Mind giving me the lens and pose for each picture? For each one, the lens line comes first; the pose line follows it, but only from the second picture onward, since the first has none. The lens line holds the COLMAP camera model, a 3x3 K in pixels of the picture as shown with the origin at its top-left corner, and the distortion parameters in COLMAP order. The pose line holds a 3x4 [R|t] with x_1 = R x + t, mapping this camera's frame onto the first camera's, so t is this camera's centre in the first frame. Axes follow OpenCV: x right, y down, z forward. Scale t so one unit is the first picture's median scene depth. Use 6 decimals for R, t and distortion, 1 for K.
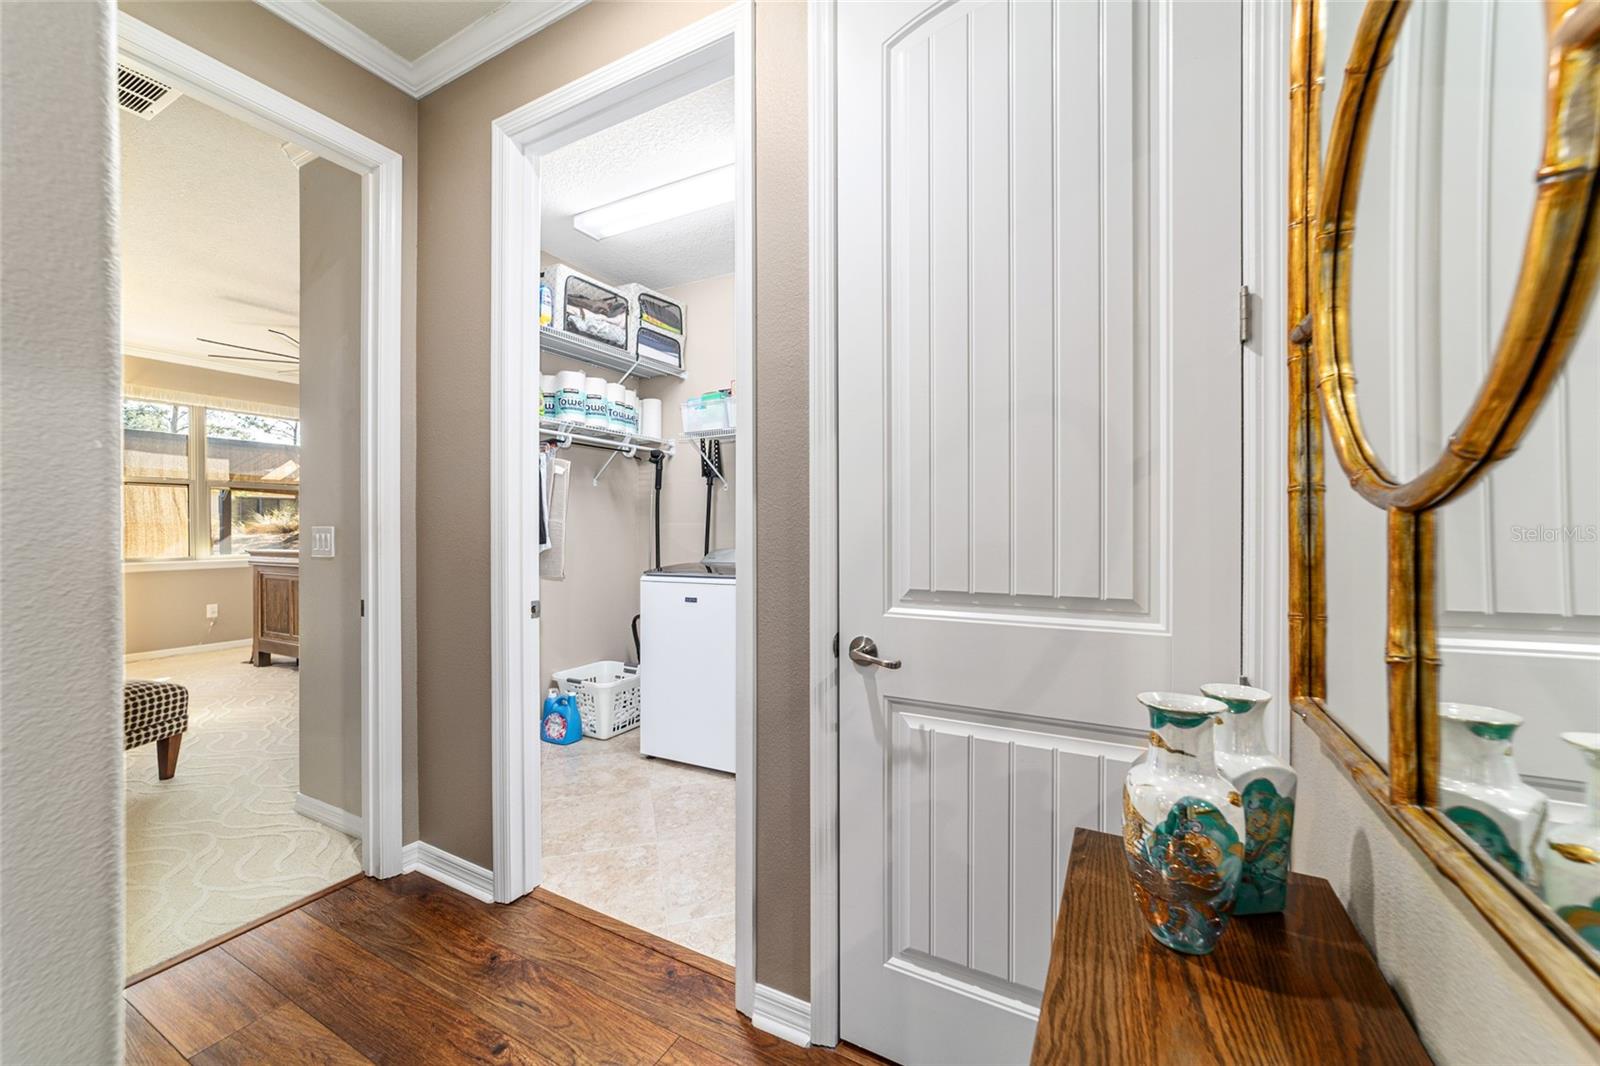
lens RADIAL K [[624.4, 0, 793.3], [0, 624.4, 531.7], [0, 0, 1]] dist [-0.007284, 0.000175]
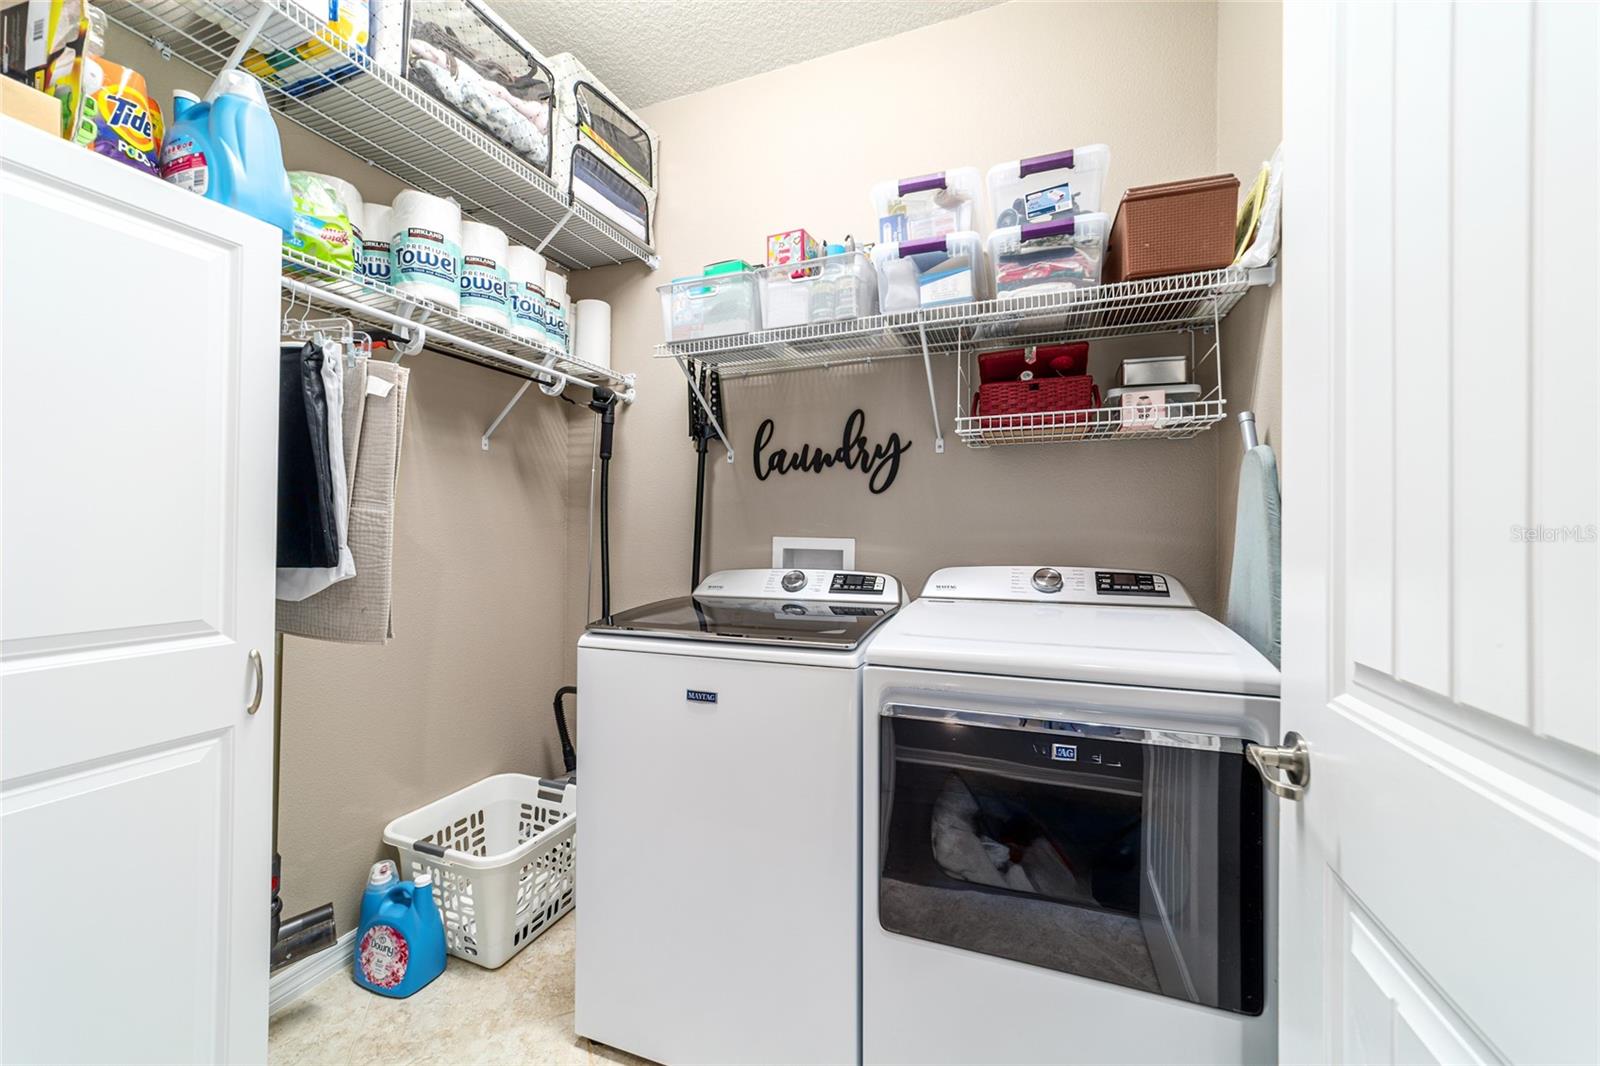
lens RADIAL K [[624.4, 0, 797.3], [0, 624.4, 525.9], [0, 0, 1]] dist [-0.007284, 0.000175]
pose [[0.992137, 0.005628, 0.125033, -0.126796], [-0.003861, 0.999889, -0.014374, -0.001893], [-0.125100, 0.013778, 0.992048, 0.467568]]
